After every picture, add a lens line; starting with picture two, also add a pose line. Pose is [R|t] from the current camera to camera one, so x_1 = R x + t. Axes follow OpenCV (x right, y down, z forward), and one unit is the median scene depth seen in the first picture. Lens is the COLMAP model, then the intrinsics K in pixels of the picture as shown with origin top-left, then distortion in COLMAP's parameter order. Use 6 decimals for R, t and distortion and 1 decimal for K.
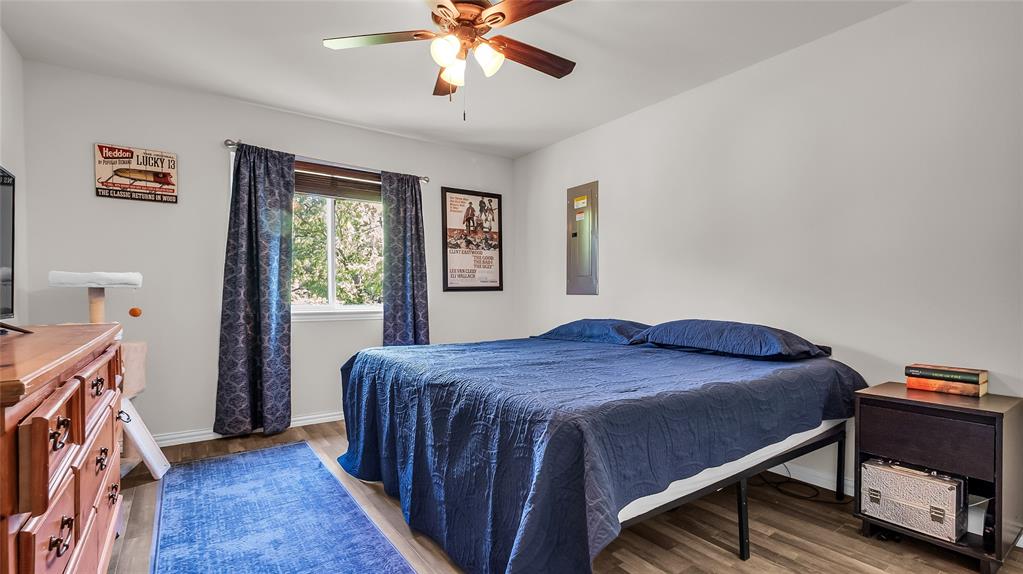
lens RADIAL K [[459.4, 0, 511.5], [0, 459.4, 292.8], [0, 0, 1]] dist [-0.000083, -0.000052]
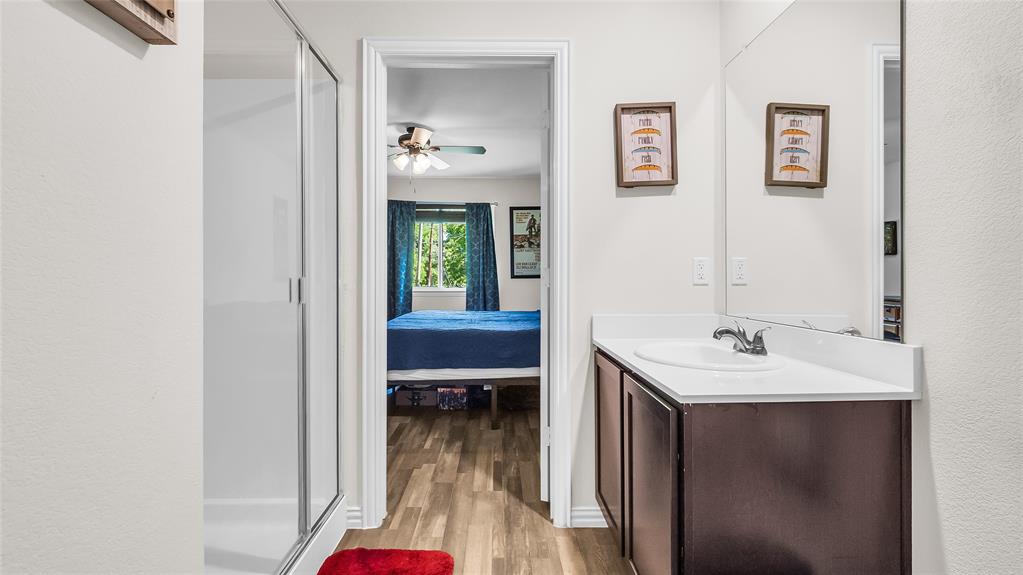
lens RADIAL K [[459.4, 0, 508.3], [0, 459.4, 283.0], [0, 0, 1]] dist [-0.000083, -0.000052]
pose [[0.828441, -0.003384, -0.560066, 0.688512], [0.002279, 0.999994, -0.002672, 0.016066], [0.560071, 0.000937, 0.828444, -0.223363]]
